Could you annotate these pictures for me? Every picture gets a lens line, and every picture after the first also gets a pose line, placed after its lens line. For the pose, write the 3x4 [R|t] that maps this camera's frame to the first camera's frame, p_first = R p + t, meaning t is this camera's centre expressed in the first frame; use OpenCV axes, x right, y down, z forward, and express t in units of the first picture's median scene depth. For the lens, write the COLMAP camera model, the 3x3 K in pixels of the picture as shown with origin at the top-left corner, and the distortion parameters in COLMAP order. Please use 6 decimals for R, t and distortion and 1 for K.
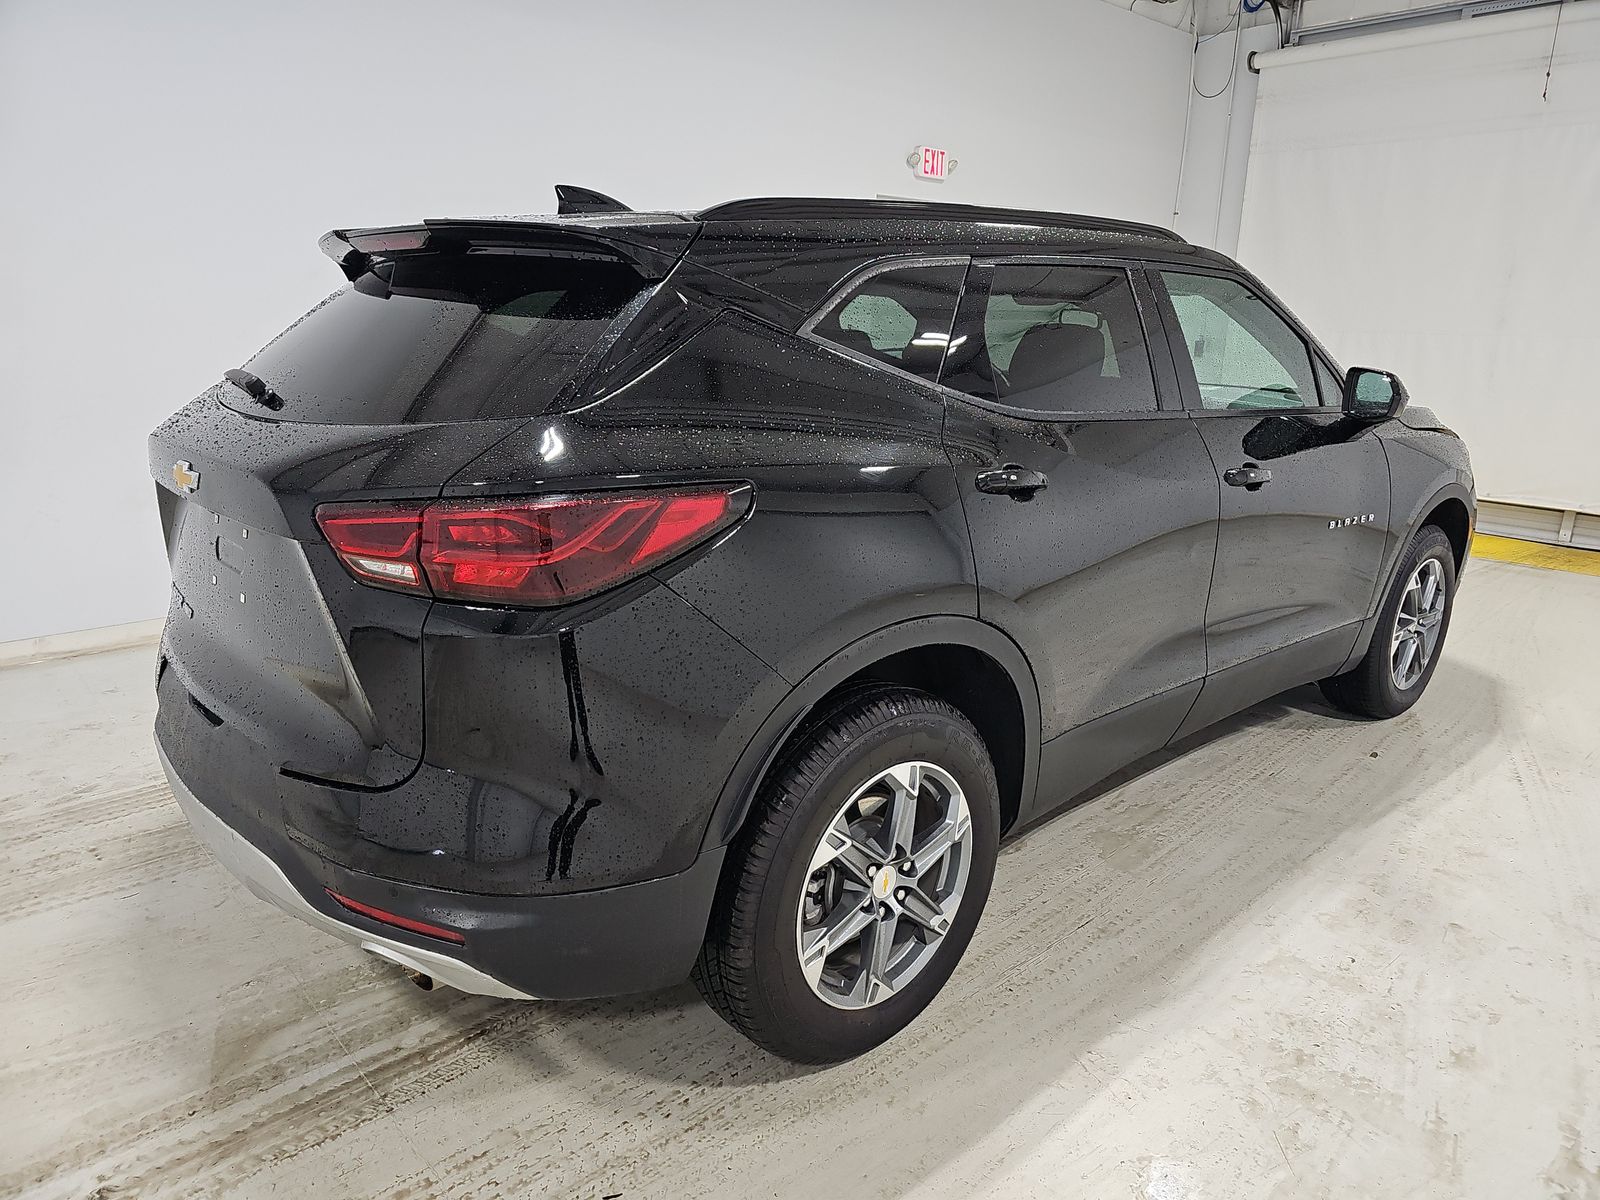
lens RADIAL K [[1074.6, 0, 806.9], [0, 1074.6, 597.1], [0, 0, 1]] dist [0.041149, -0.017966]
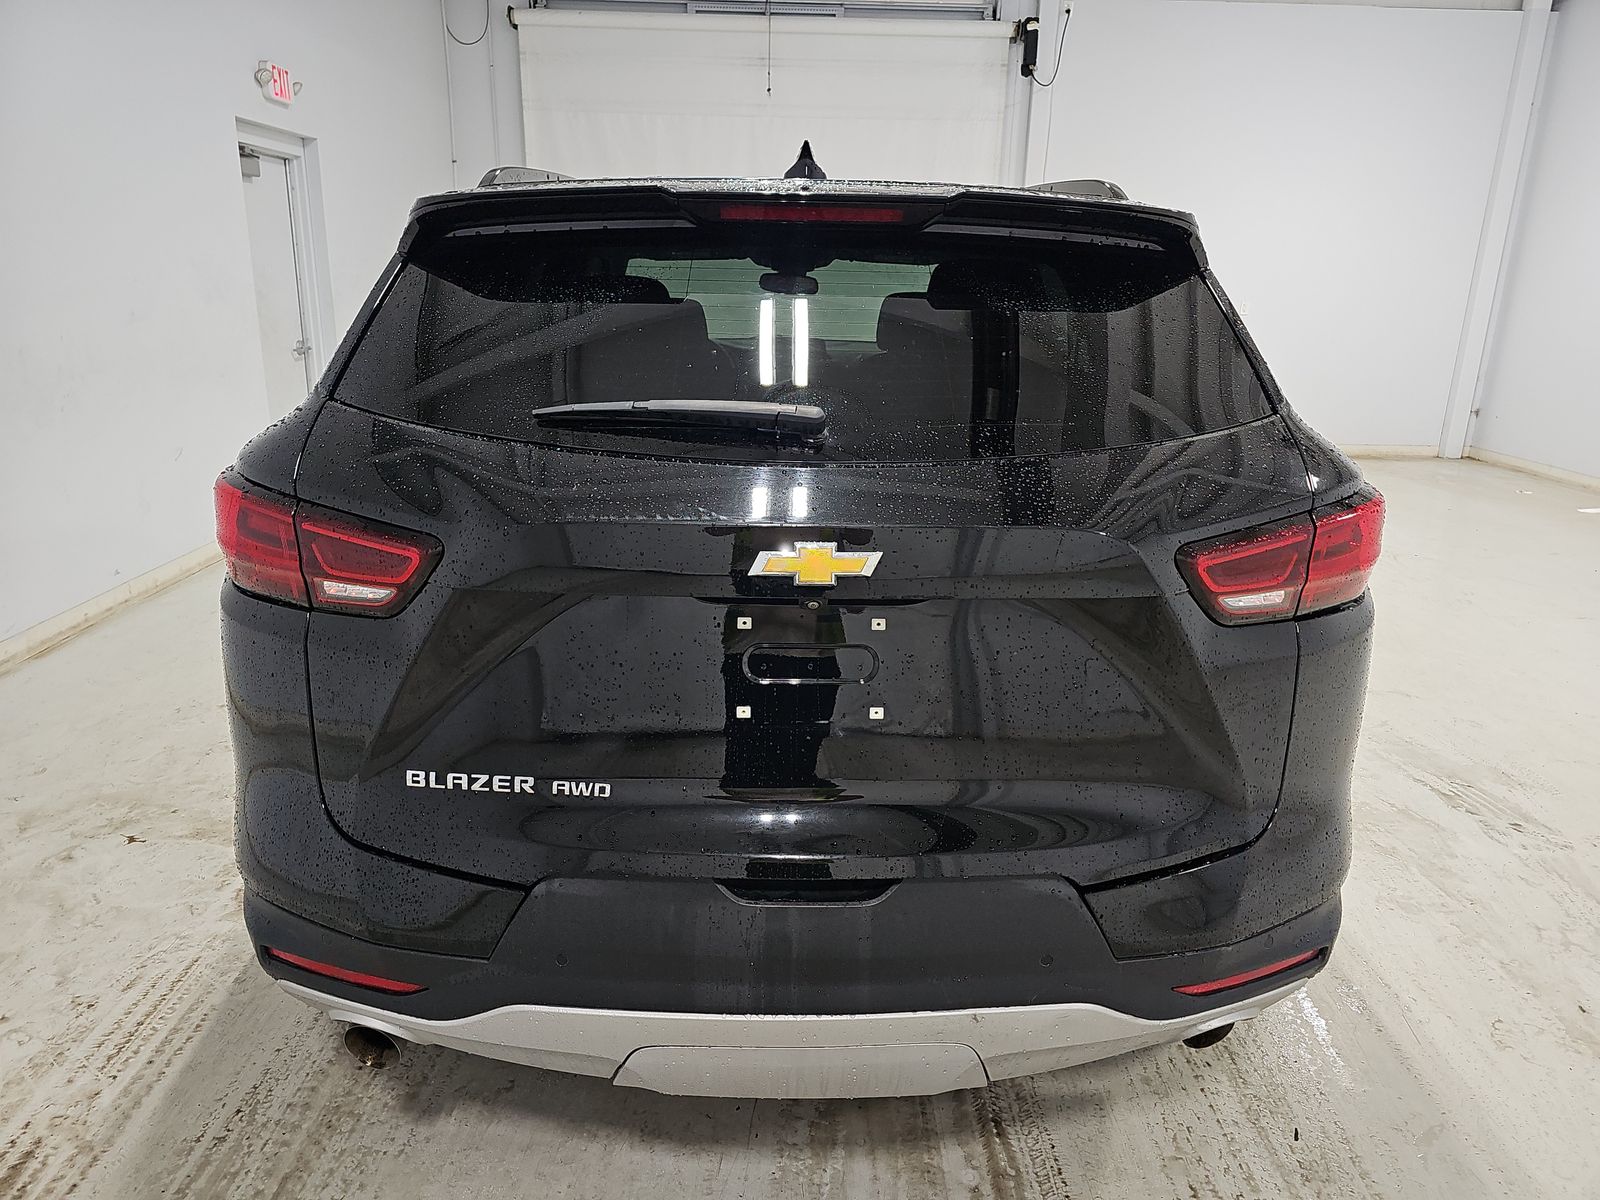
lens RADIAL K [[1074.6, 0, 806.9], [0, 1074.6, 597.1], [0, 0, 1]] dist [0.041149, -0.017966]
pose [[0.653565, -0.225680, 0.722442, -0.314667], [0.190440, 0.972836, 0.131616, -0.053866], [-0.732520, 0.051562, 0.678790, 0.163505]]
